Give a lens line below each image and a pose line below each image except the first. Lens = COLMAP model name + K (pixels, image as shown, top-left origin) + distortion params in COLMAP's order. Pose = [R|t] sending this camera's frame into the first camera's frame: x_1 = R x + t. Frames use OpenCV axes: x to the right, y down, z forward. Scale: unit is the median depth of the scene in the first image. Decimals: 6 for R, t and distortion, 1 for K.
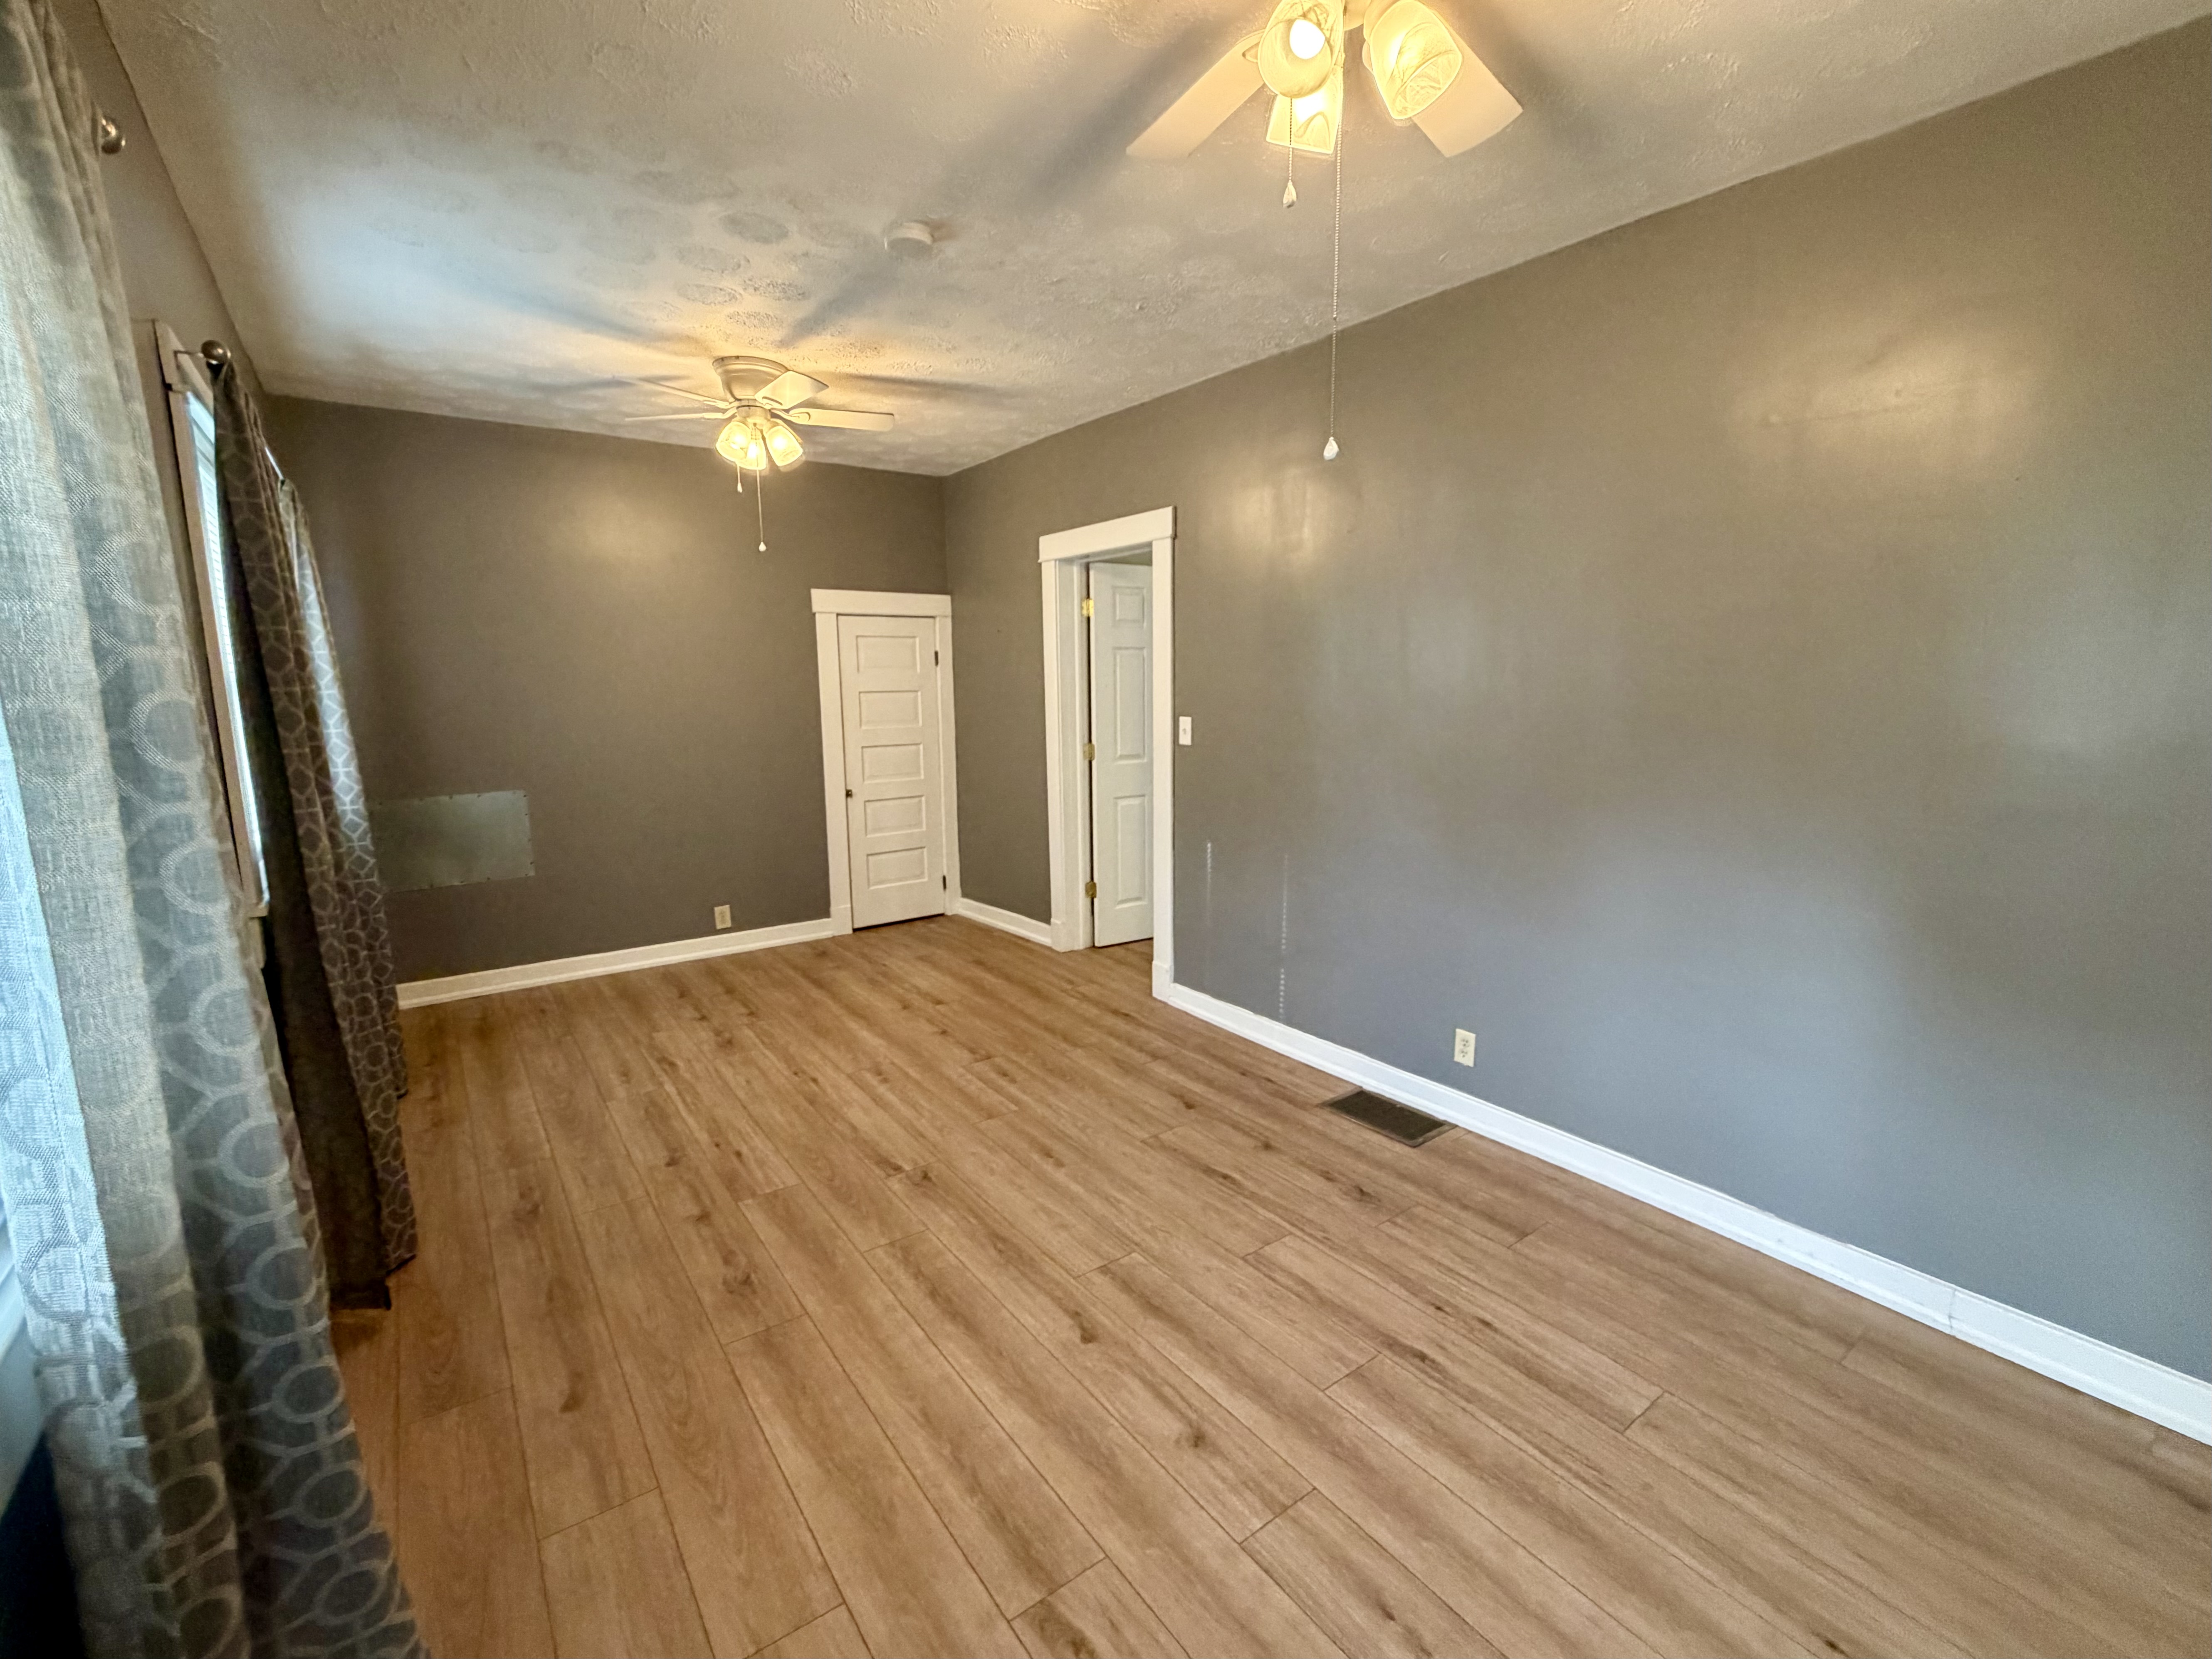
lens RADIAL K [[882.5, 0, 1095.9], [0, 882.5, 826.6], [0, 0, 1]] dist [-0.001998, -0.000174]
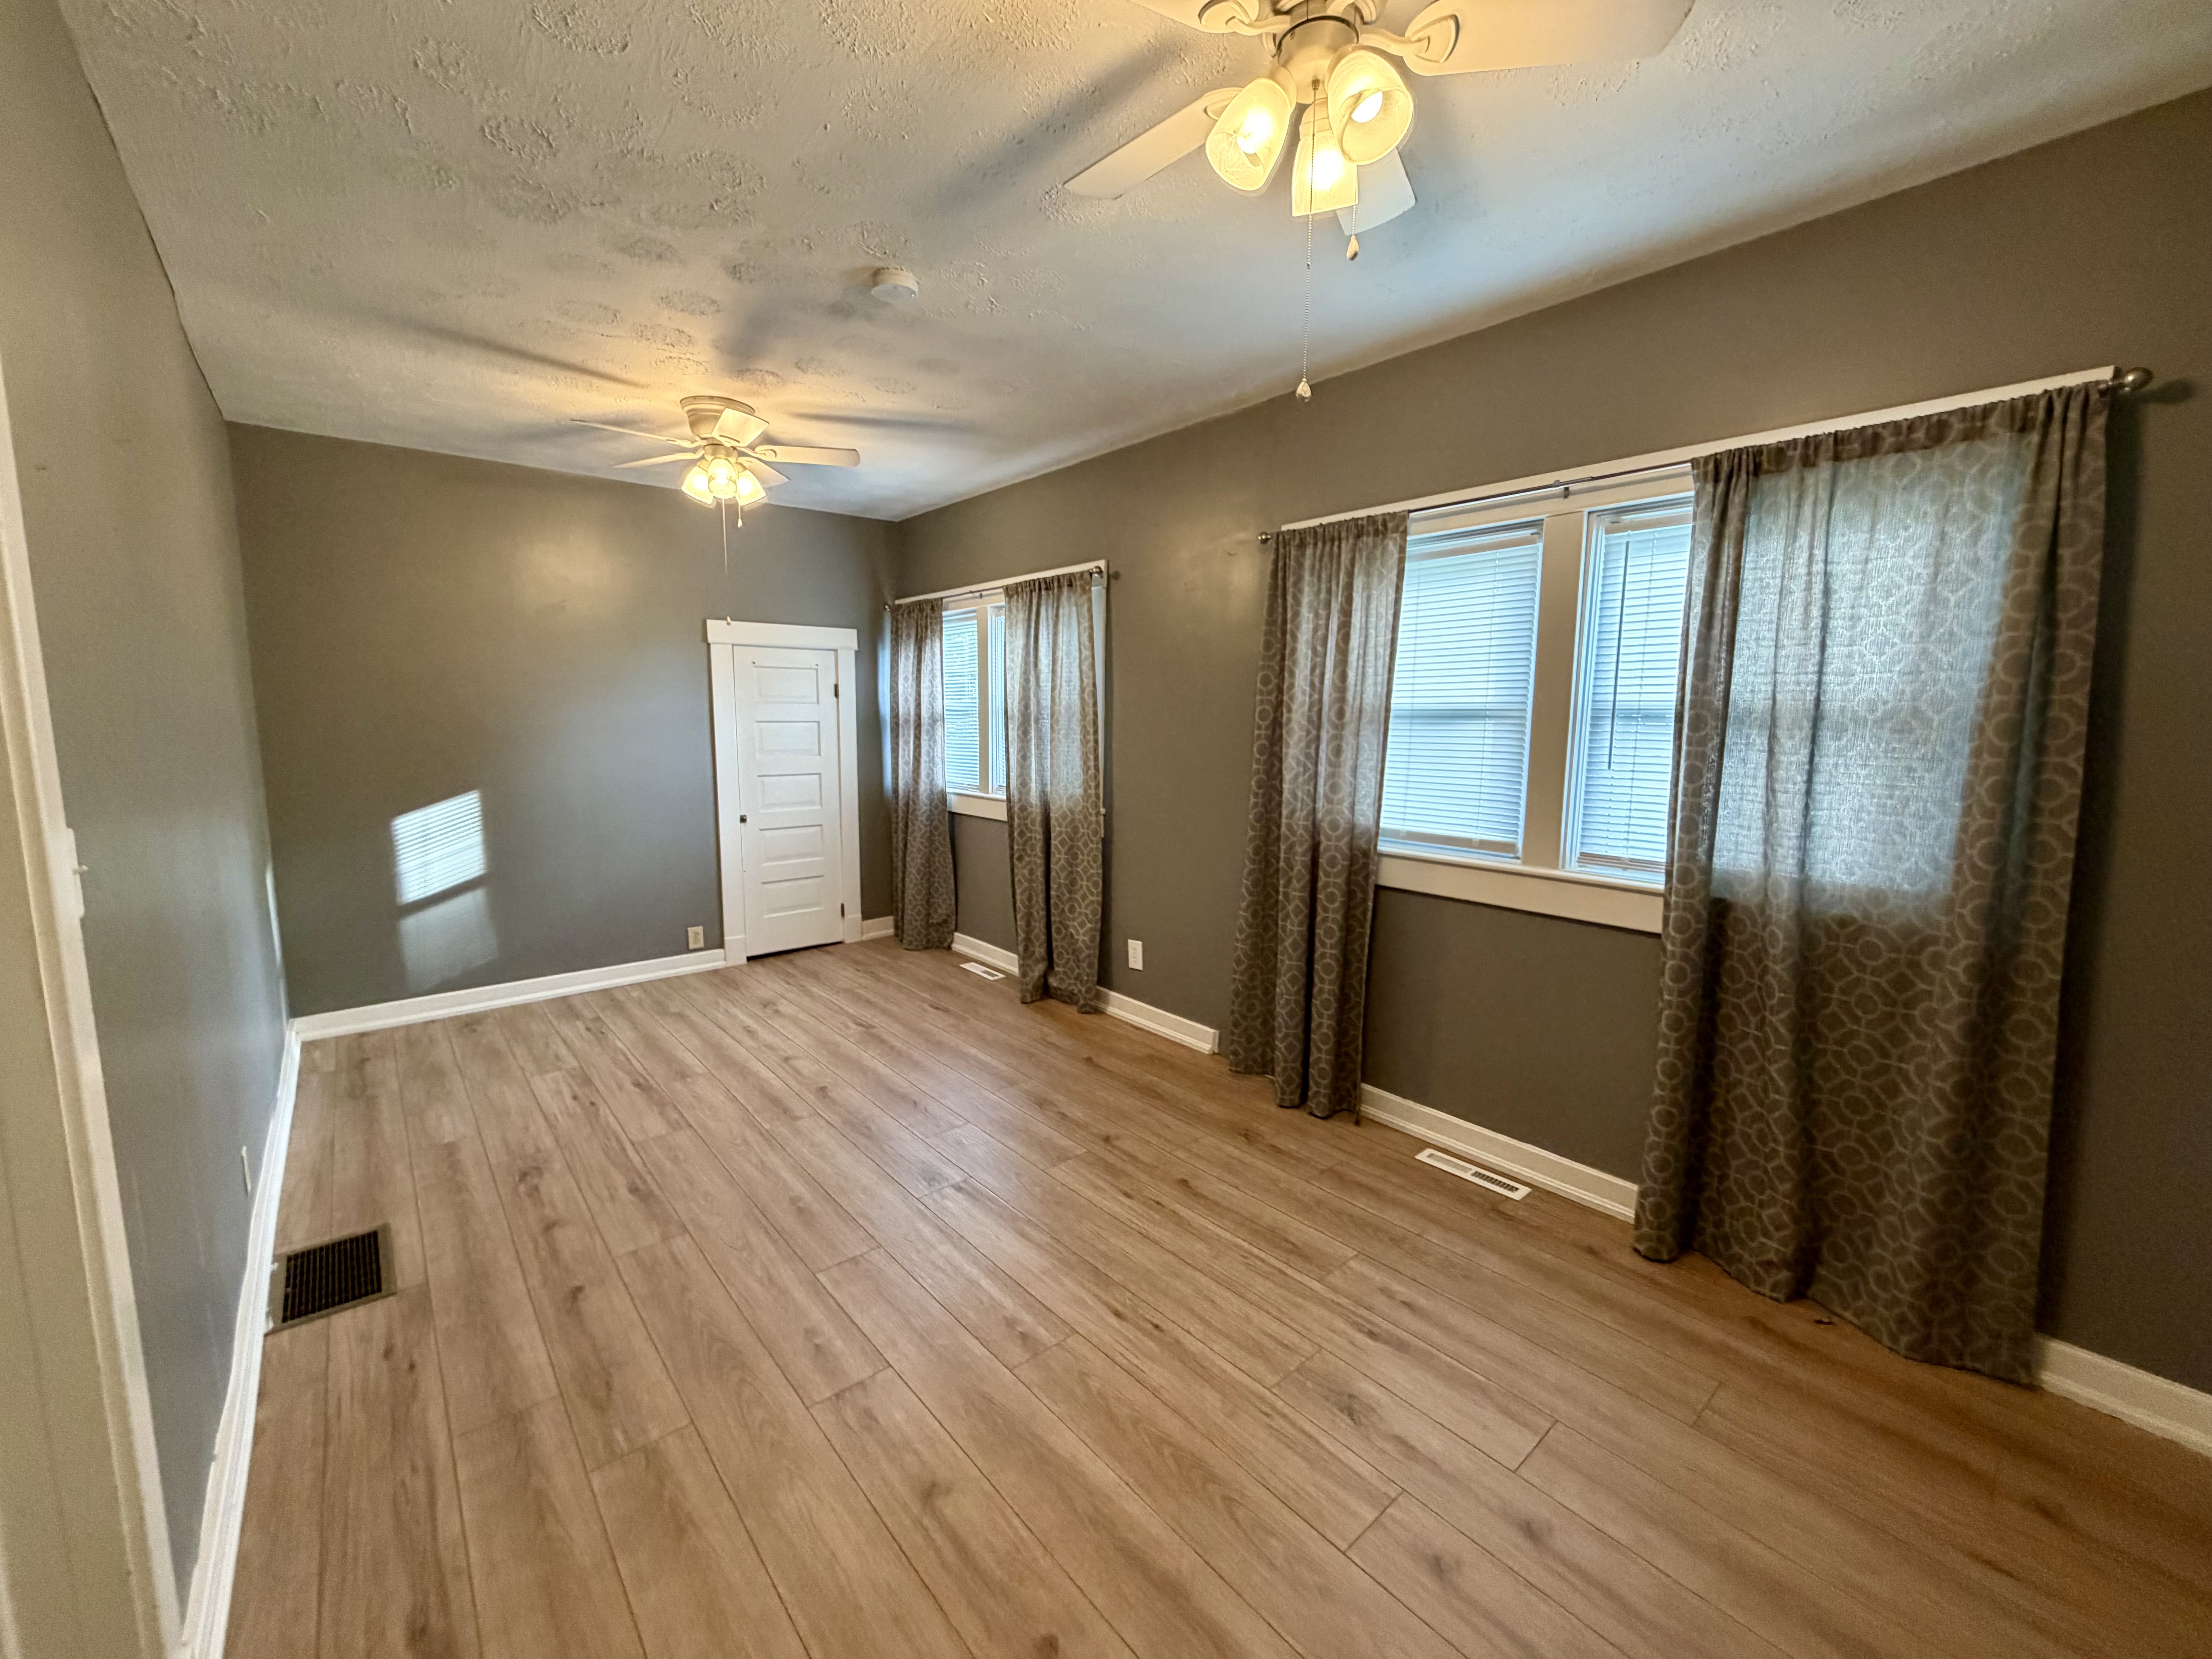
lens RADIAL K [[882.5, 0, 1095.9], [0, 882.5, 826.6], [0, 0, 1]] dist [-0.001998, -0.000174]
pose [[-0.998218, 0.011210, -0.058615, -0.334354], [-0.006350, 0.956670, 0.291106, -0.311320], [0.059338, 0.290959, -0.954894, 1.893321]]
